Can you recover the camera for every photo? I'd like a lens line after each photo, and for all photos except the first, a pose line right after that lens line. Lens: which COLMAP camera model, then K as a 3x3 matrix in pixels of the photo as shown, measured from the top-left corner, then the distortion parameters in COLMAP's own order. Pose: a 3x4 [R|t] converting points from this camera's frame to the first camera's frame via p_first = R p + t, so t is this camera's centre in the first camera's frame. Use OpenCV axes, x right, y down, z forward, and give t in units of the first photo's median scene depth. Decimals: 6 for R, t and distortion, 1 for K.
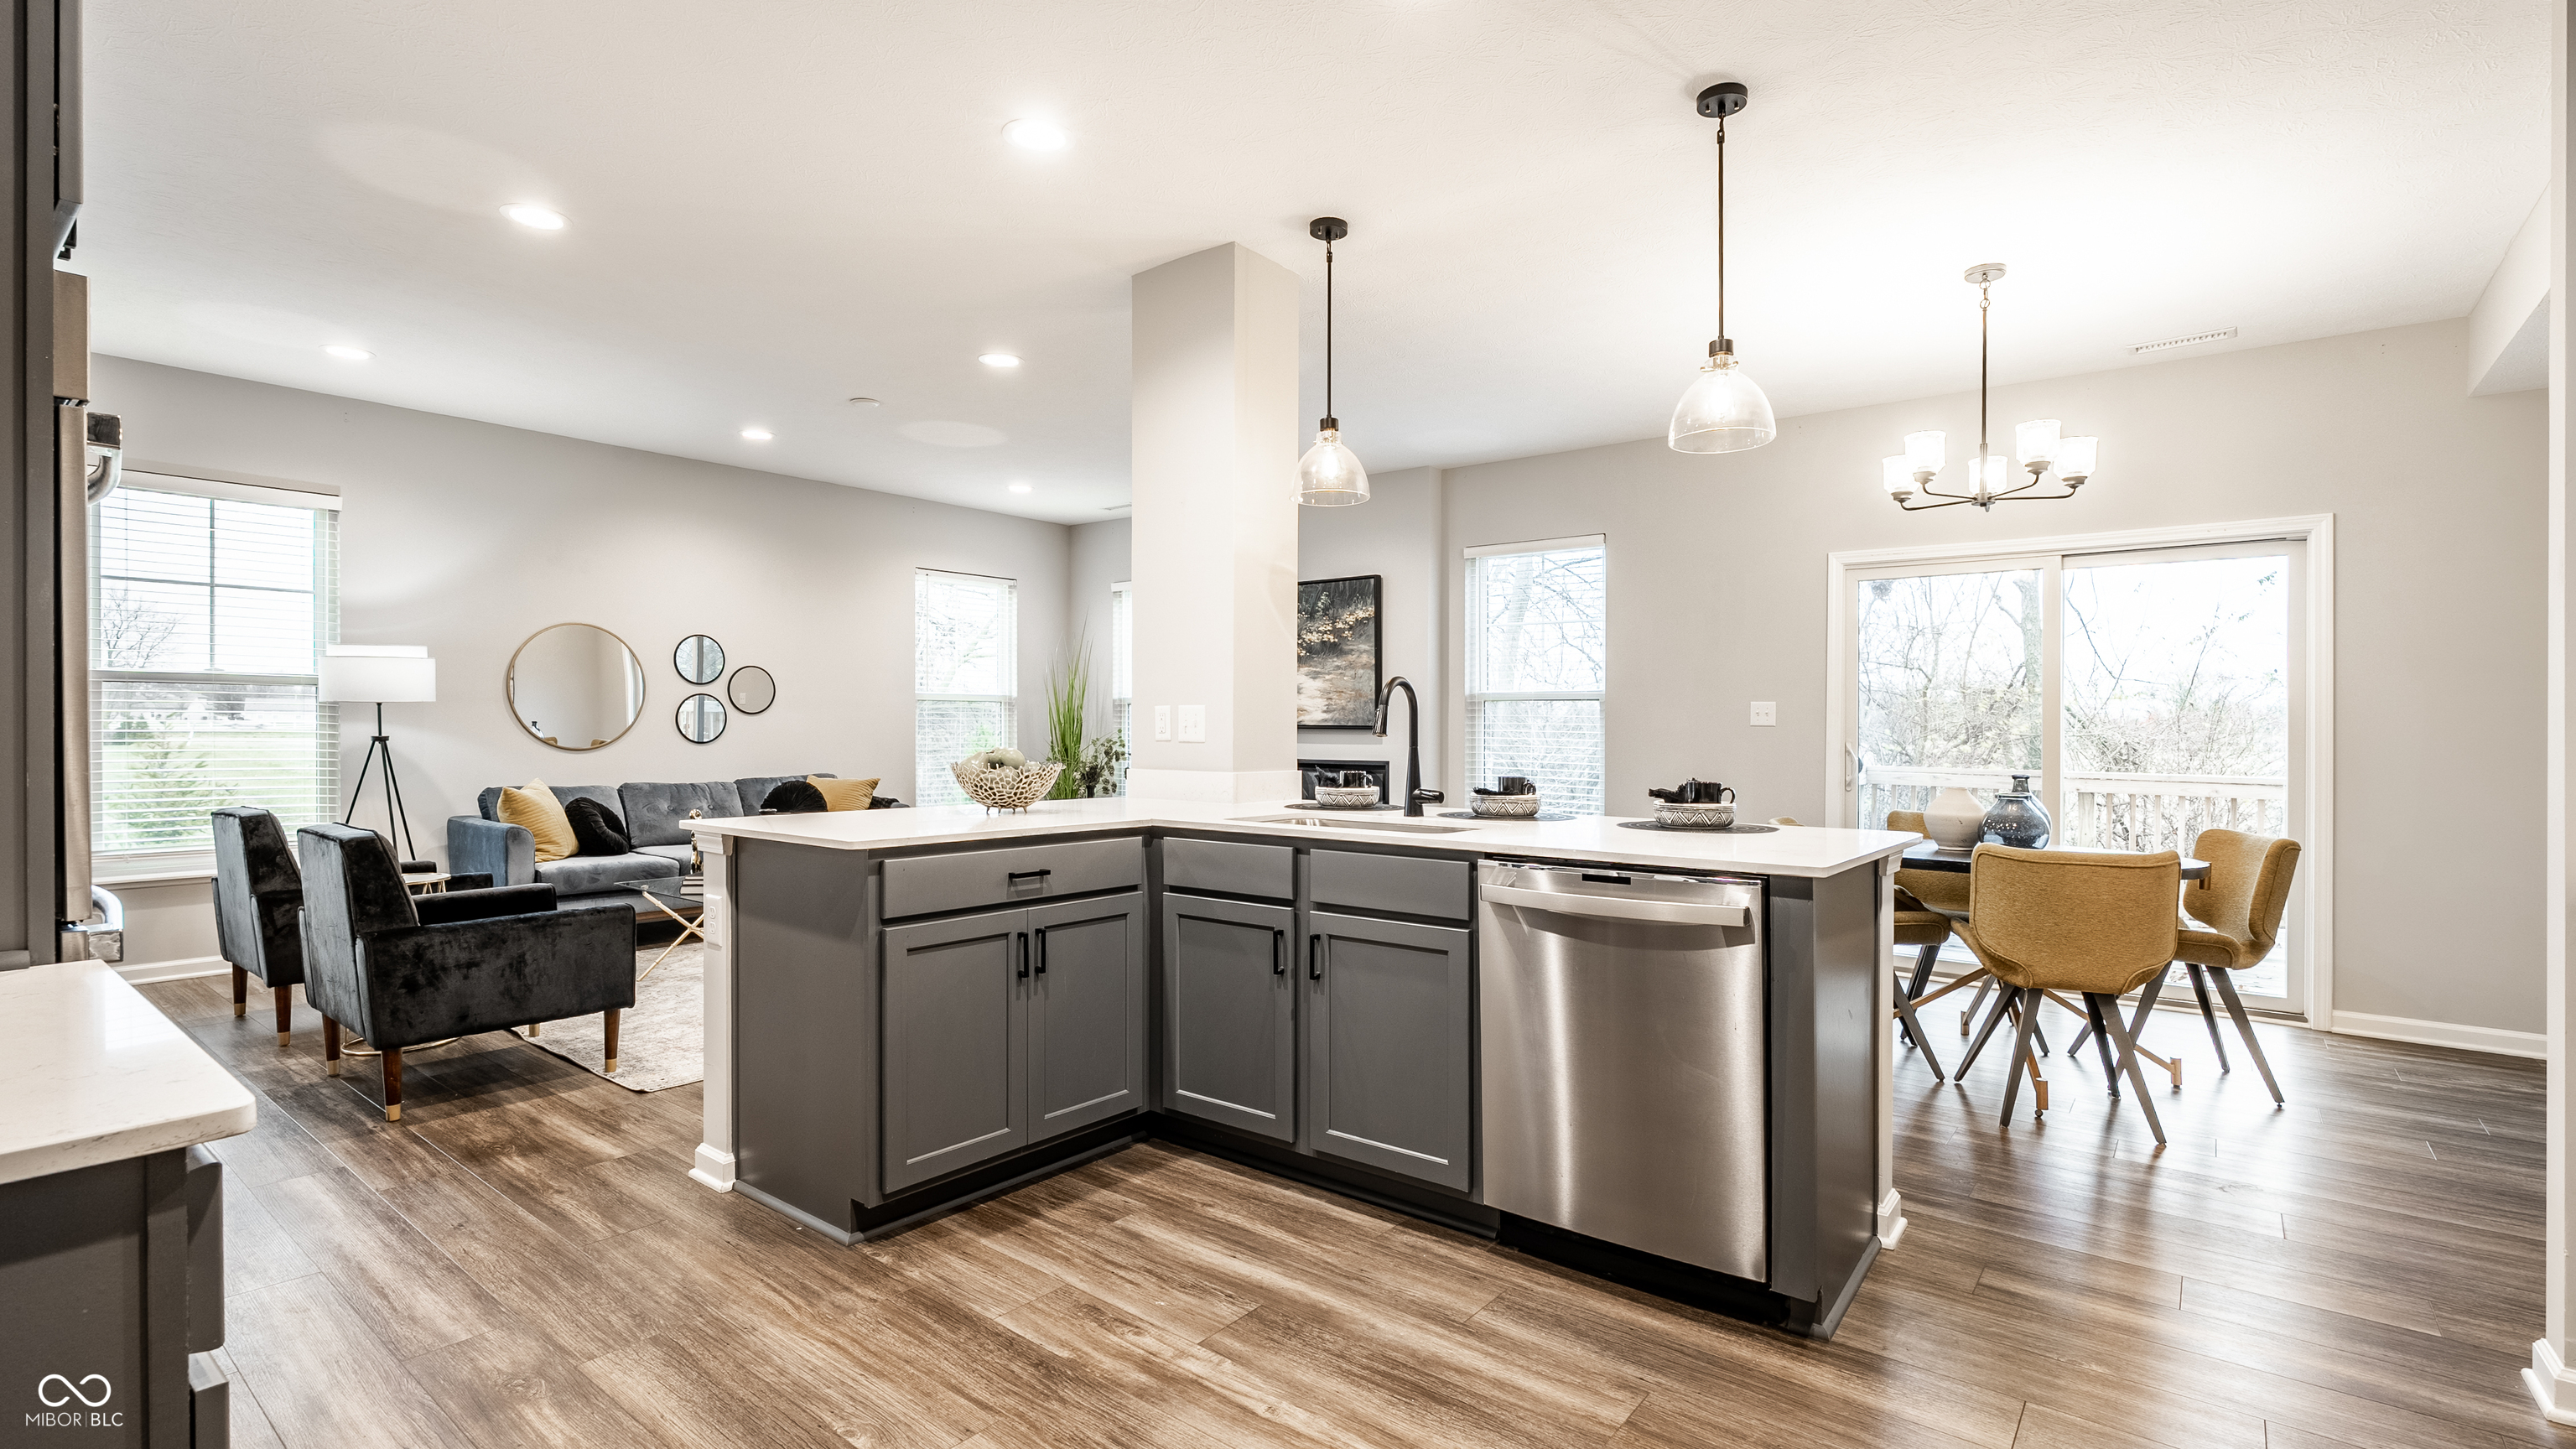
lens RADIAL K [[1163.3, 0, 1271.8], [0, 1163.3, 733.3], [0, 0, 1]] dist [0.015682, 0.000101]
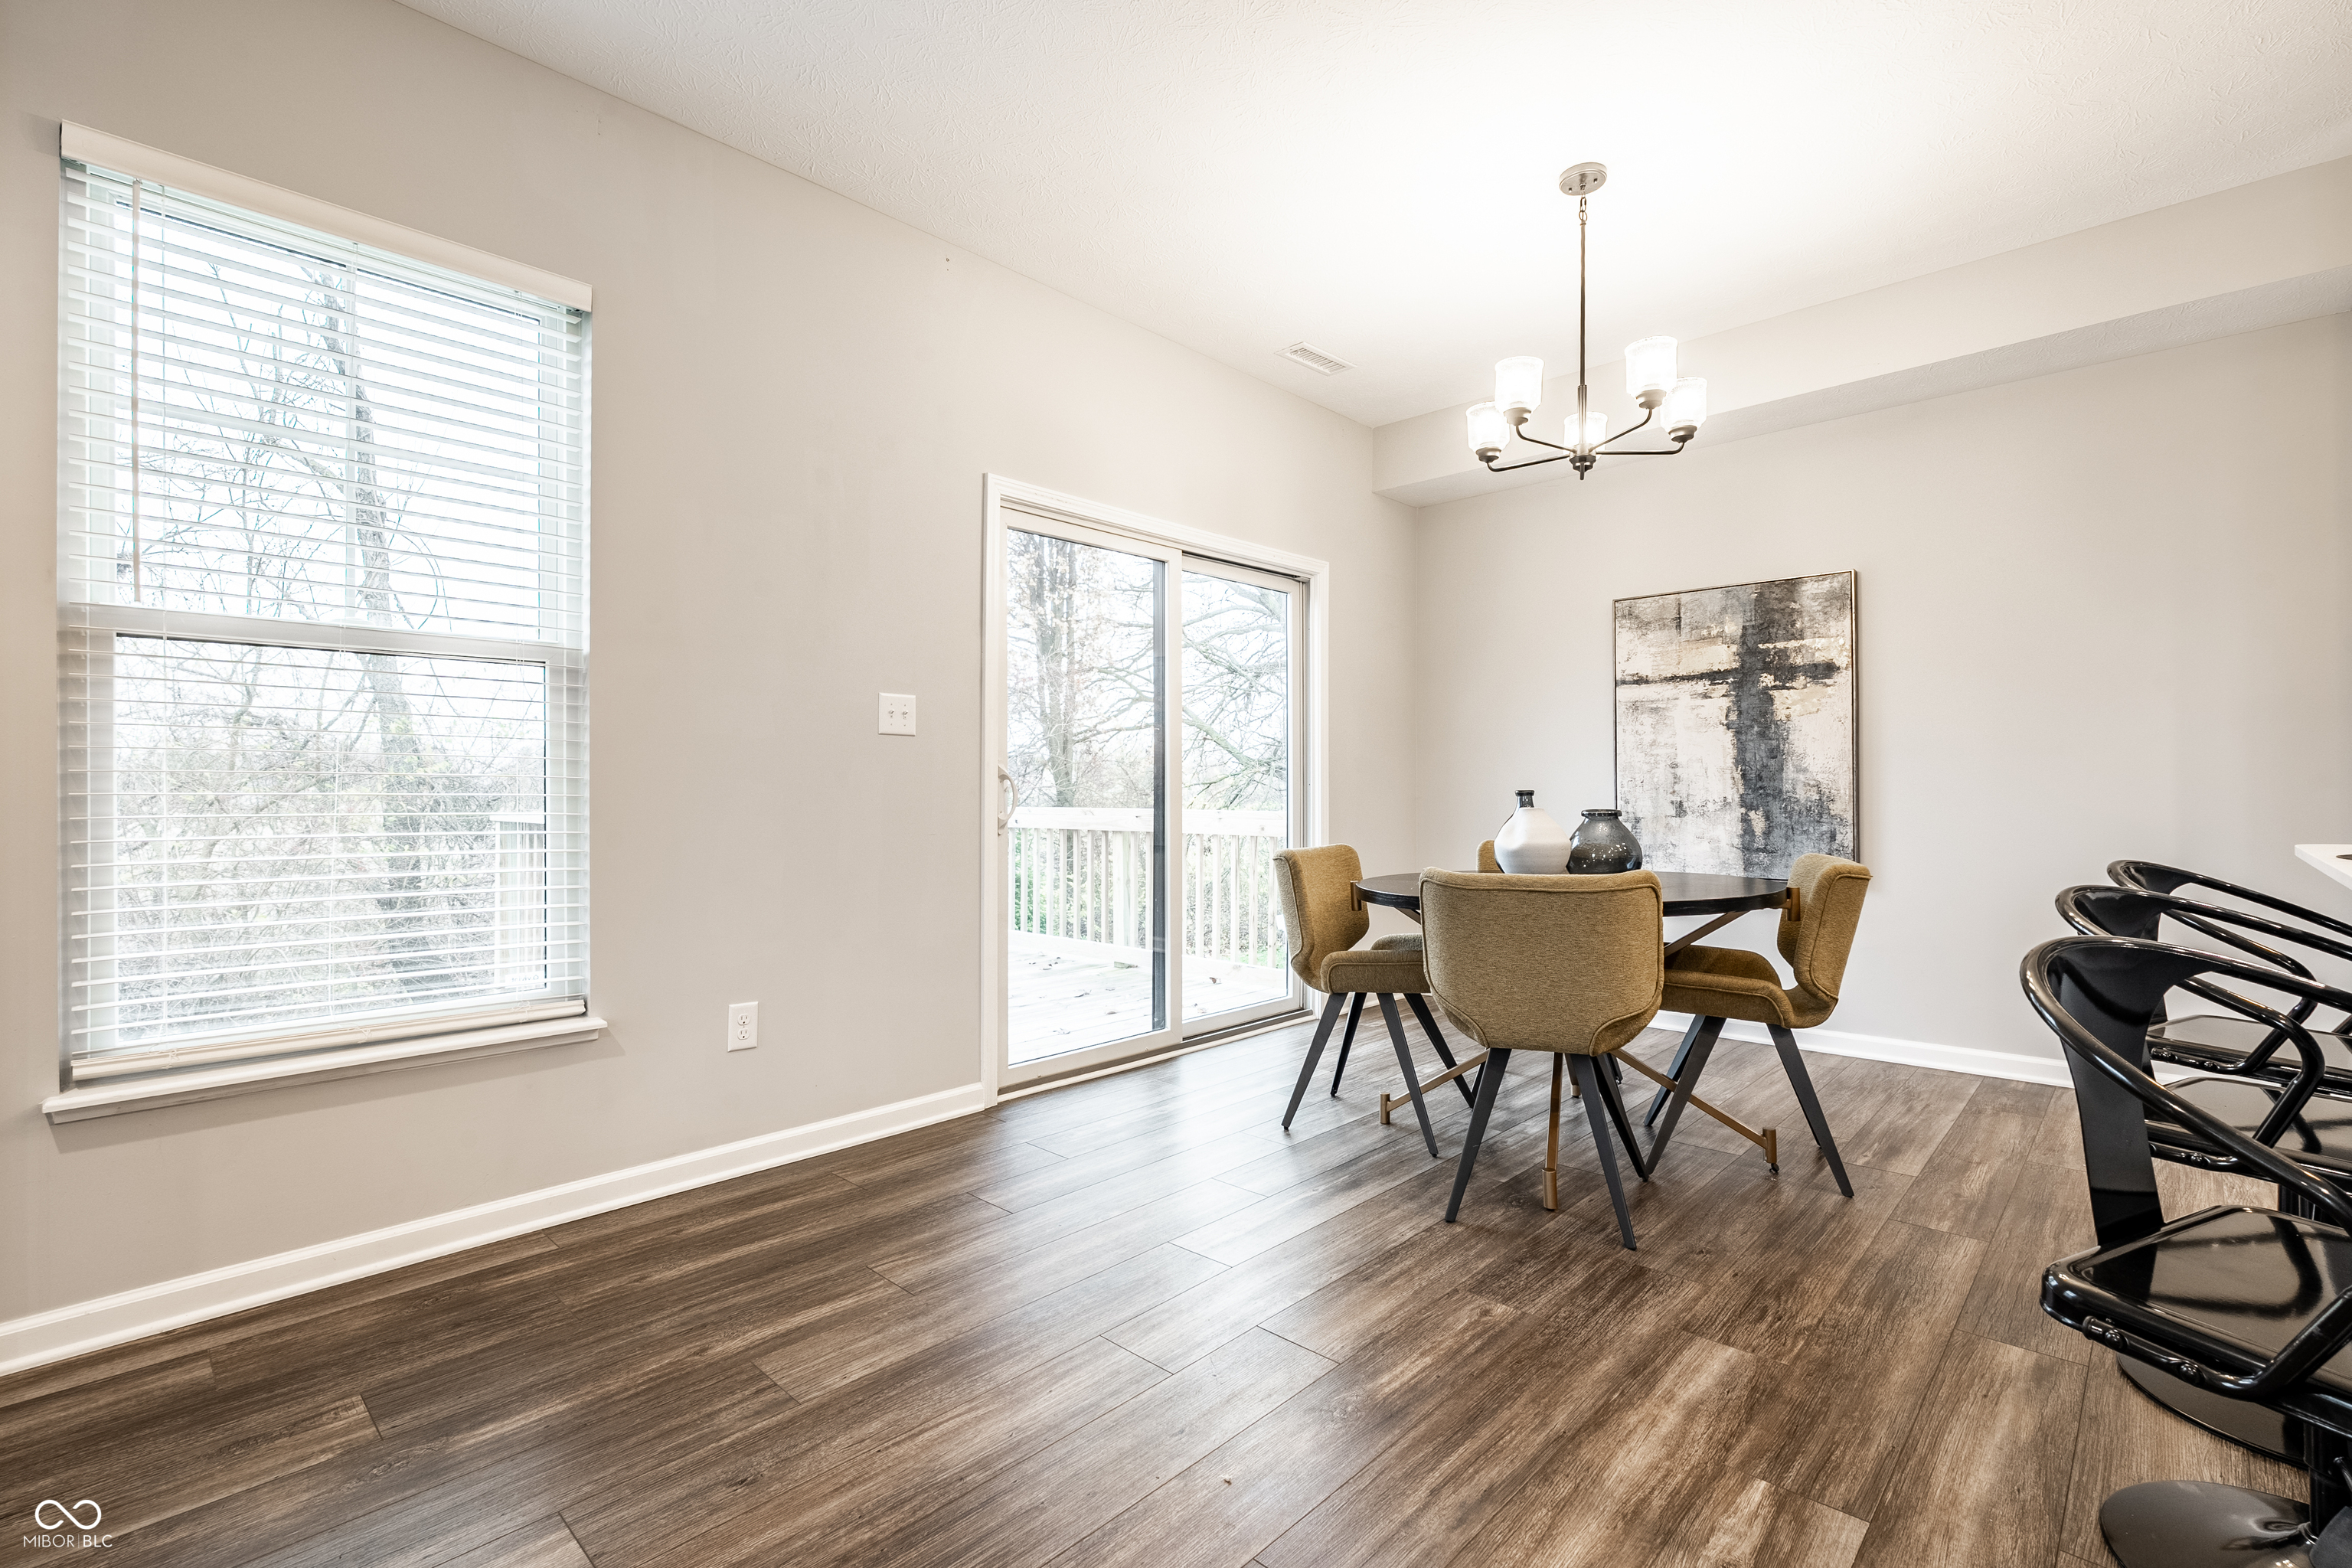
lens RADIAL K [[1052.9, 0, 1180.8], [0, 1052.9, 786.5], [0, 0, 1]] dist [-0.002771, -0.000124]
pose [[0.072339, -0.007646, 0.997351, -0.092132], [0.006369, 0.999954, 0.007204, 0.015234], [-0.997360, 0.005830, 0.072384, 0.742690]]
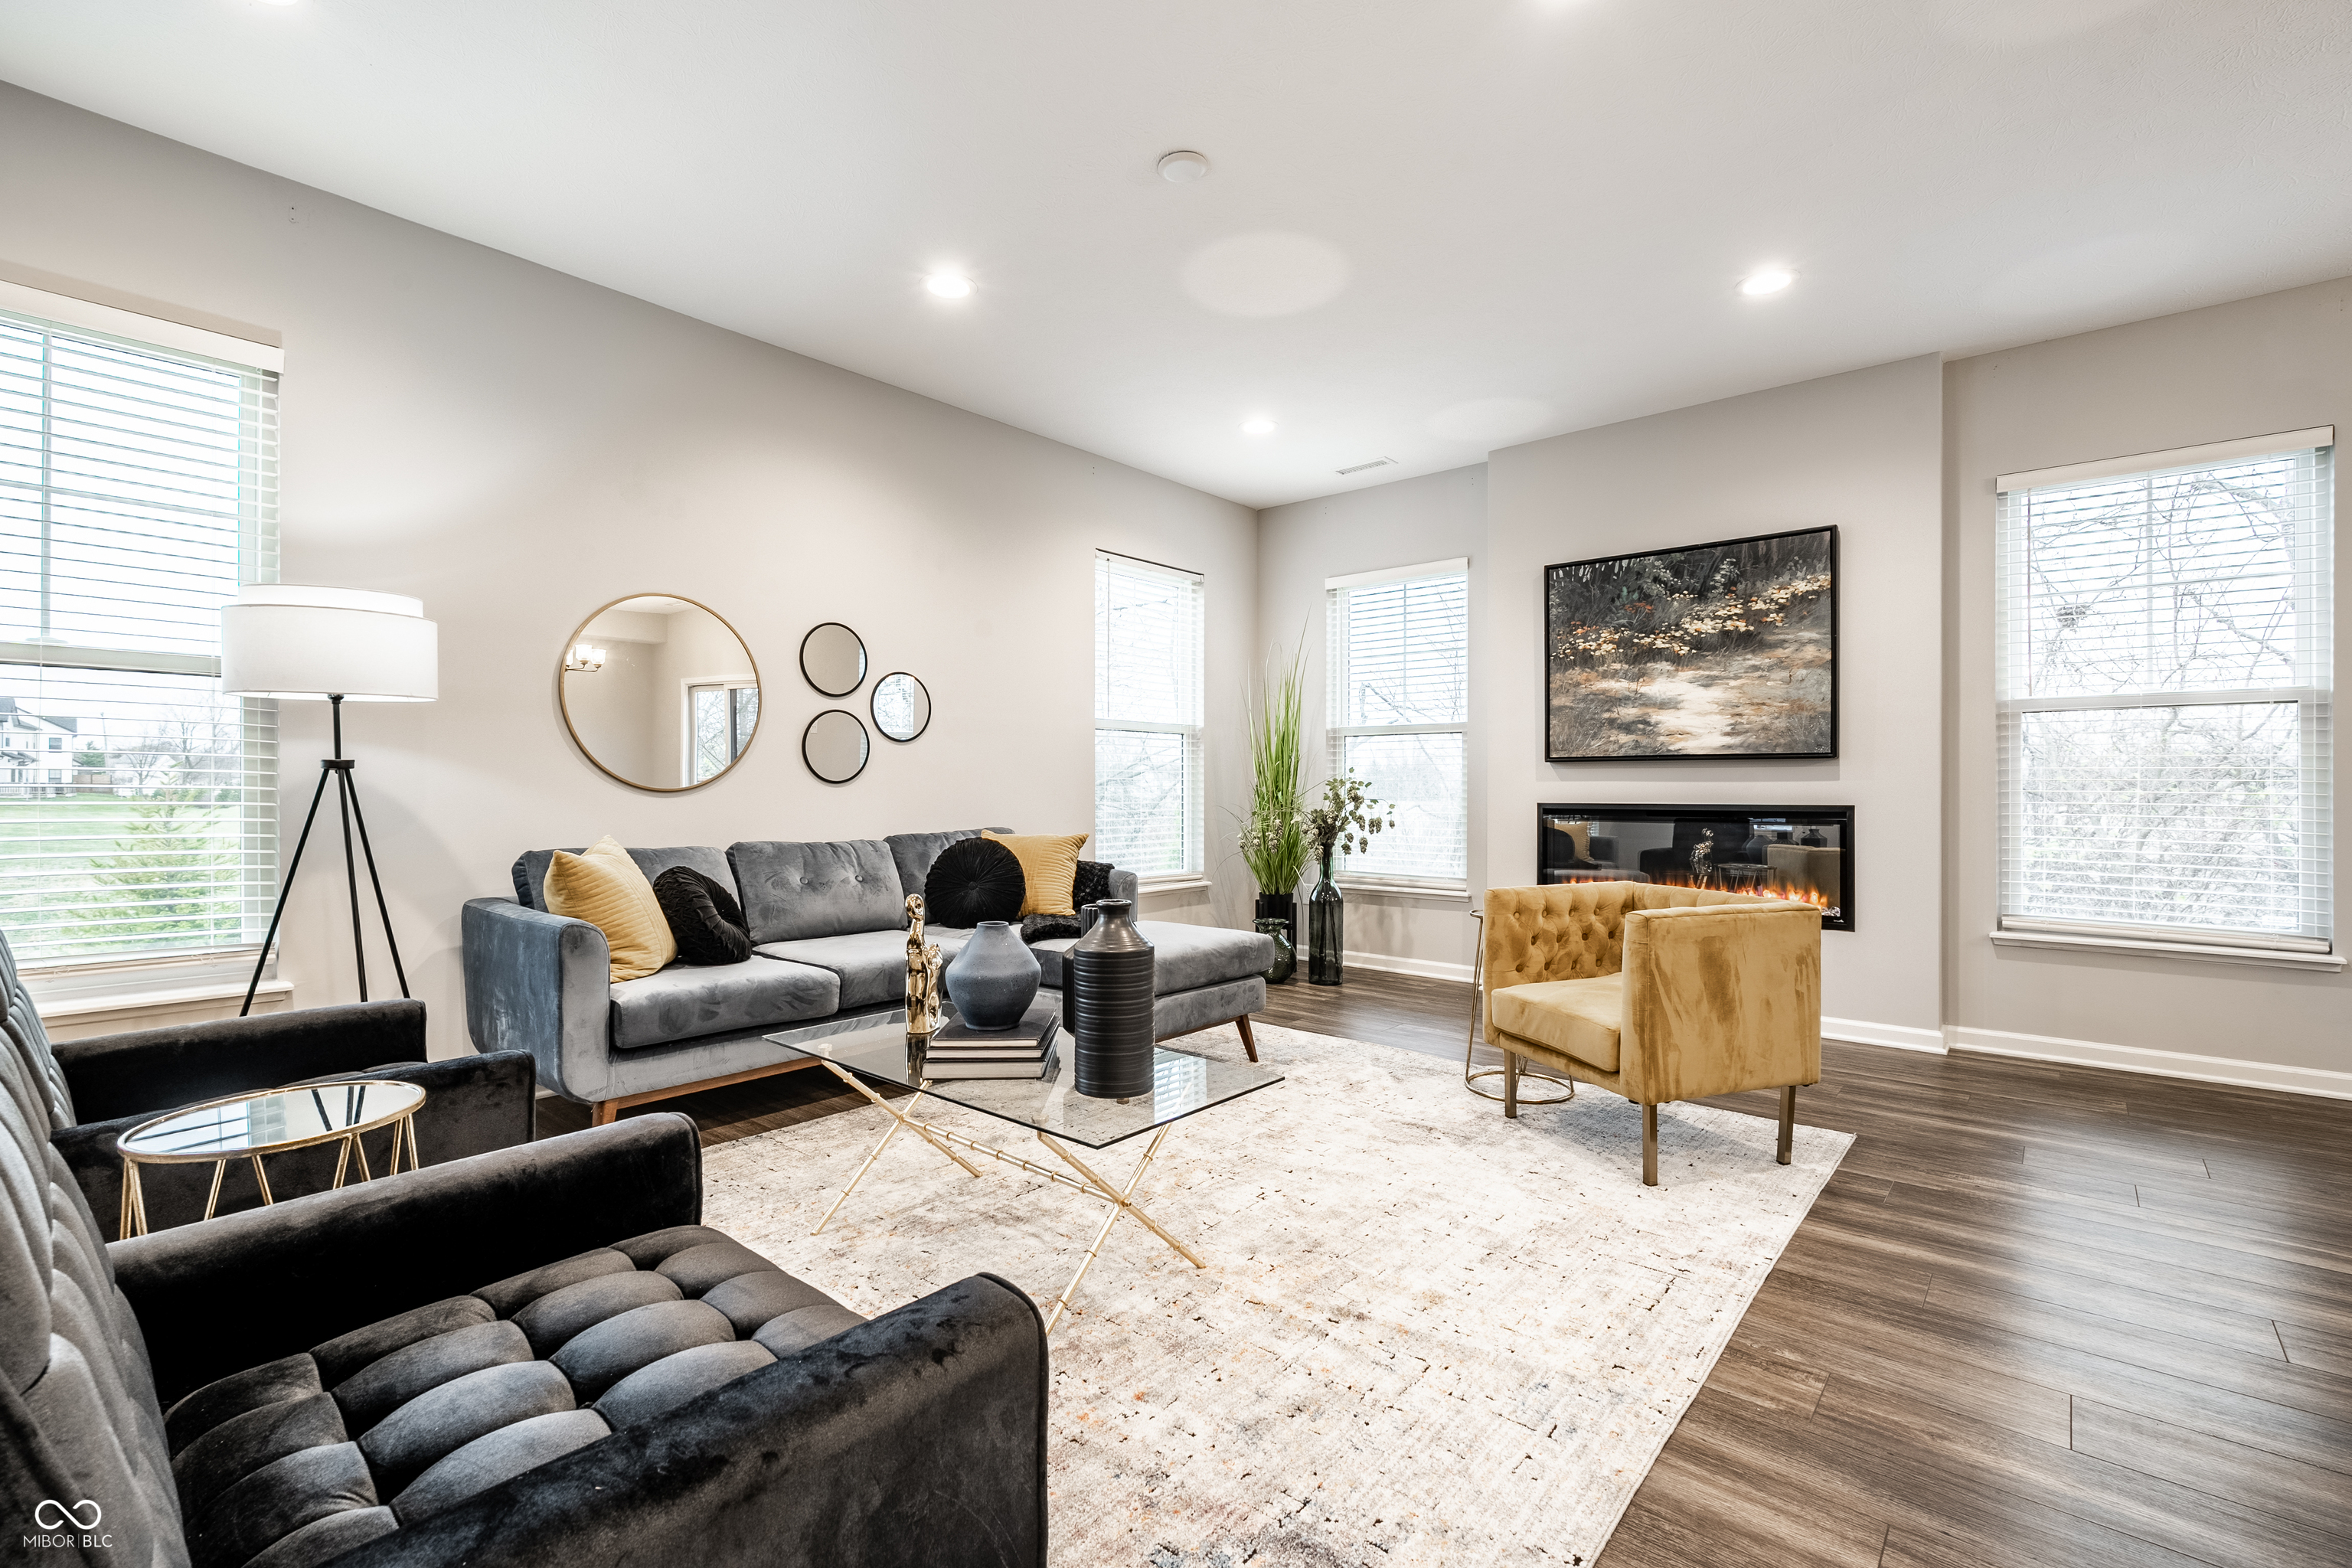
lens RADIAL K [[1020.8, 0, 1176.0], [0, 1020.8, 784.0], [0, 0, 1]] dist [0.001053, 0.000160]
pose [[0.999610, -0.004669, -0.027523, -0.298438], [0.004413, 0.999947, -0.009337, 0.016882], [0.027565, 0.009212, 0.999578, 0.448933]]
